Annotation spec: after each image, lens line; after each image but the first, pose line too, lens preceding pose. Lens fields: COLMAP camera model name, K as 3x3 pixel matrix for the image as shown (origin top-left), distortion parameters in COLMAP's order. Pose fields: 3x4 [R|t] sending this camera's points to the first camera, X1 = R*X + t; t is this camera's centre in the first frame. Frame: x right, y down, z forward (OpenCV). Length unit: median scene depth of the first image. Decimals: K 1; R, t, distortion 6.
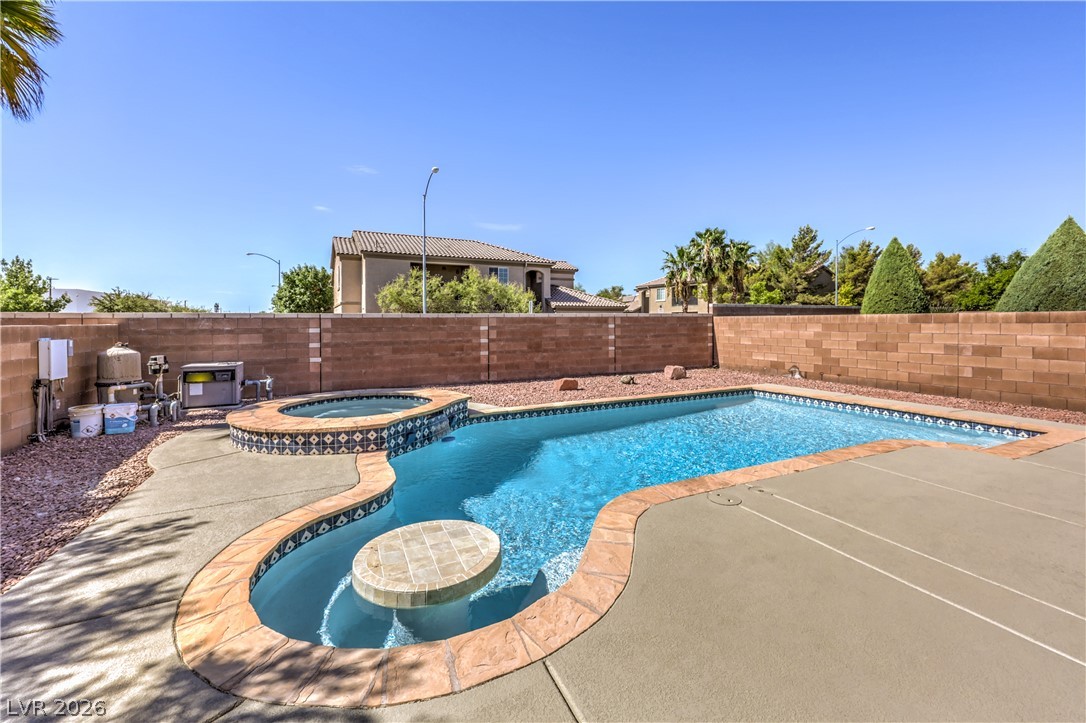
lens RADIAL K [[455.1, 0, 540.5], [0, 455.1, 324.1], [0, 0, 1]] dist [0.001936, 0.000262]
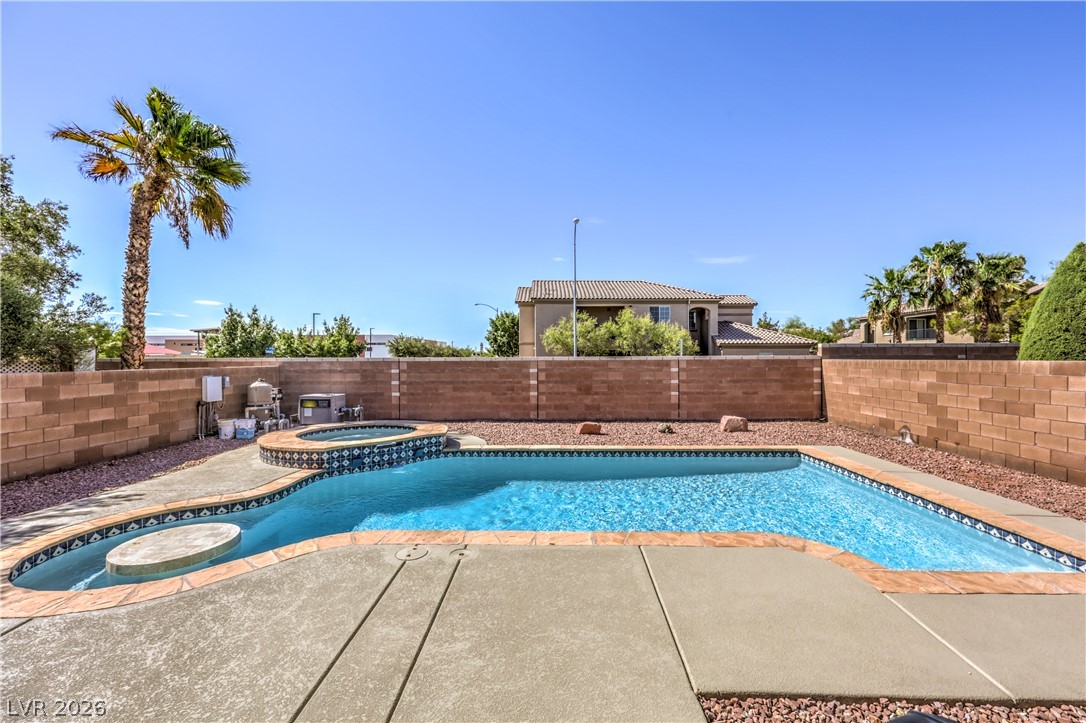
lens RADIAL K [[434.3, 0, 545.6], [0, 434.3, 366.0], [0, 0, 1]] dist [0.000502, -0.000050]
pose [[0.891645, 0.010787, -0.452607, 0.359768], [-0.004478, 0.999877, 0.015008, -0.017187], [0.452714, -0.011355, 0.891584, 0.088491]]
